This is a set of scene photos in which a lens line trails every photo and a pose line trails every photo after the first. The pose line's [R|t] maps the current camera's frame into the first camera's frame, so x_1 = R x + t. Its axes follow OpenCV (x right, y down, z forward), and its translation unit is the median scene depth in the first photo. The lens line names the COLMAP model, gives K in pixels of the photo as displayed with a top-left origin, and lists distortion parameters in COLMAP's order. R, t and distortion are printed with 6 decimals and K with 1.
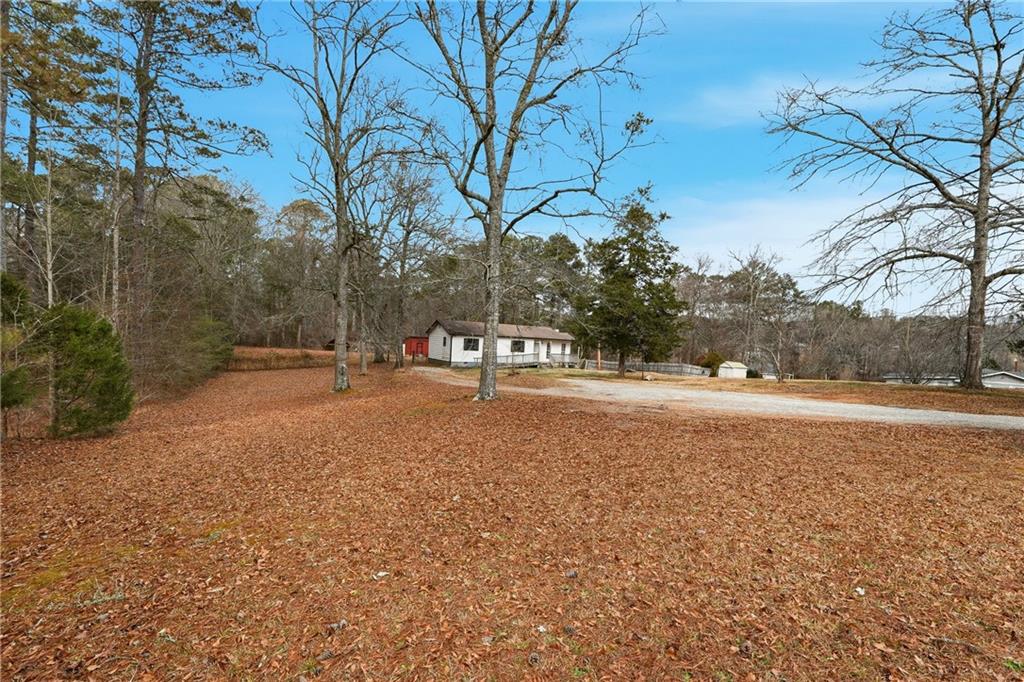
lens RADIAL K [[490.8, 0, 514.6], [0, 490.8, 367.4], [0, 0, 1]] dist [0.002656, 0.000265]
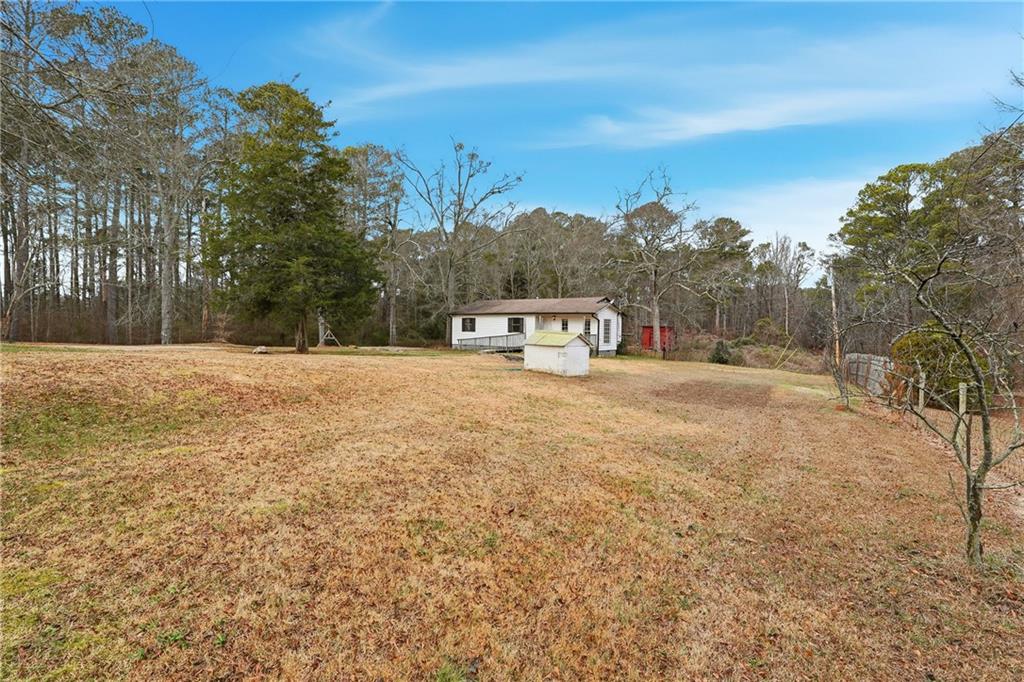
lens RADIAL K [[454.3, 0, 504.5], [0, 454.3, 330.7], [0, 0, 1]] dist [-0.001605, 0.000328]
pose [[0.422486, -0.035198, -0.905686, 0.643056], [-0.049562, 0.996853, -0.061861, 0.010842], [0.905014, 0.071023, 0.419412, 0.681154]]
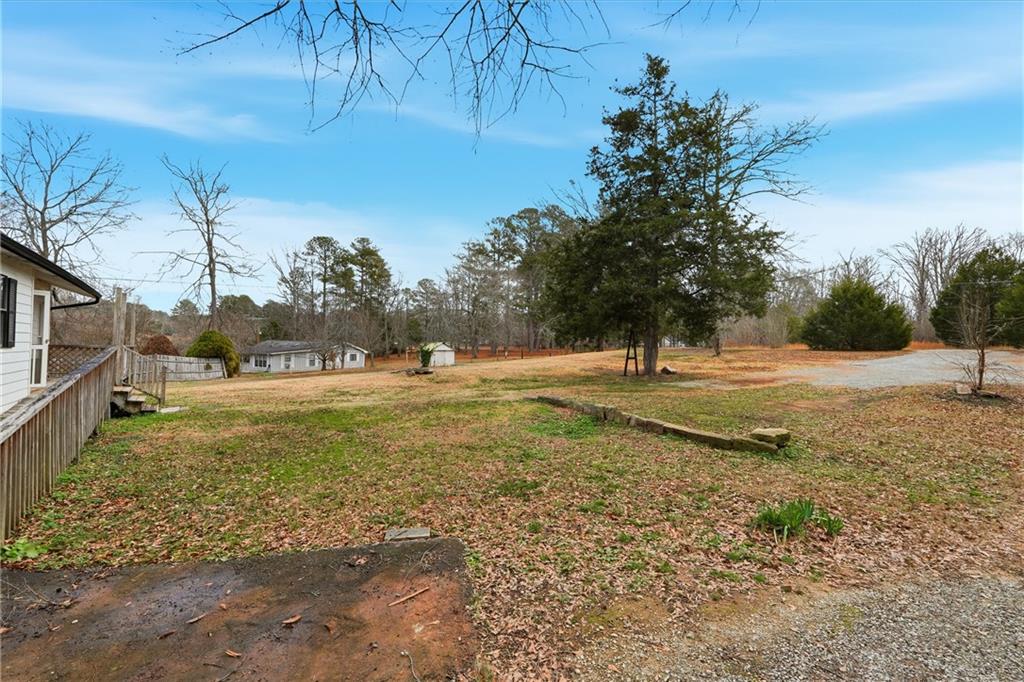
lens RADIAL K [[428.9, 0, 501.9], [0, 428.9, 342.7], [0, 0, 1]] dist [-0.001859, 0.000065]
pose [[-0.174443, -0.044605, 0.983657, -0.158133], [0.036480, 0.997995, 0.051725, -0.034298], [-0.983991, 0.044907, -0.172466, 0.867108]]
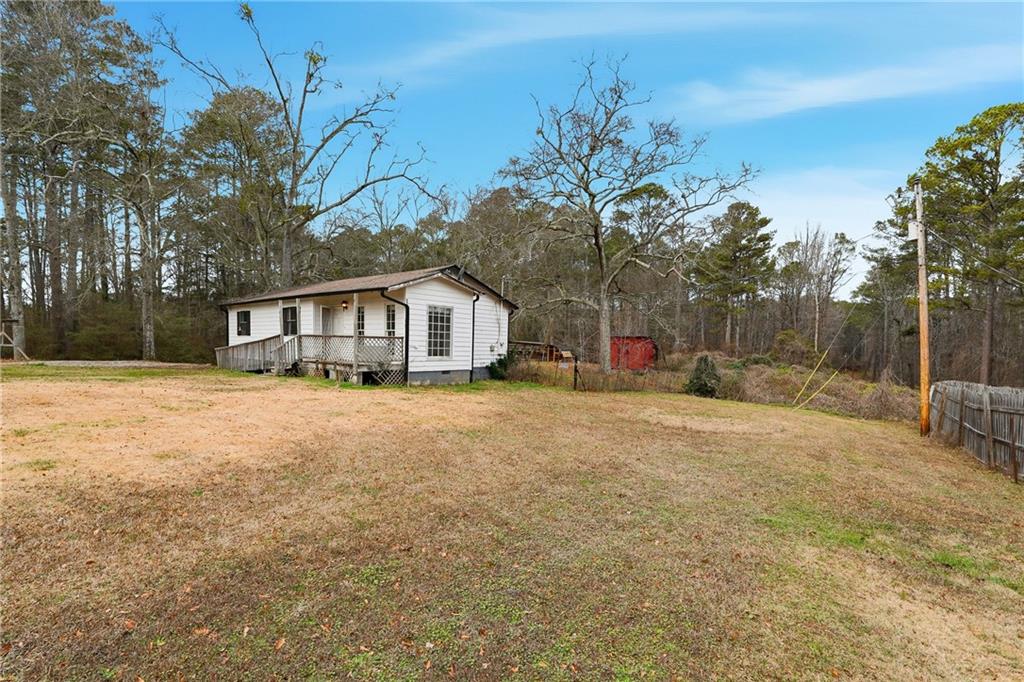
lens RADIAL K [[460.3, 0, 512.9], [0, 460.3, 366.6], [0, 0, 1]] dist [-0.000659, 0.000063]
pose [[0.400063, 0.001919, -0.916485, 0.423457], [-0.058194, 0.998033, -0.023313, -0.007412], [0.914638, 0.062660, 0.399388, 1.012857]]
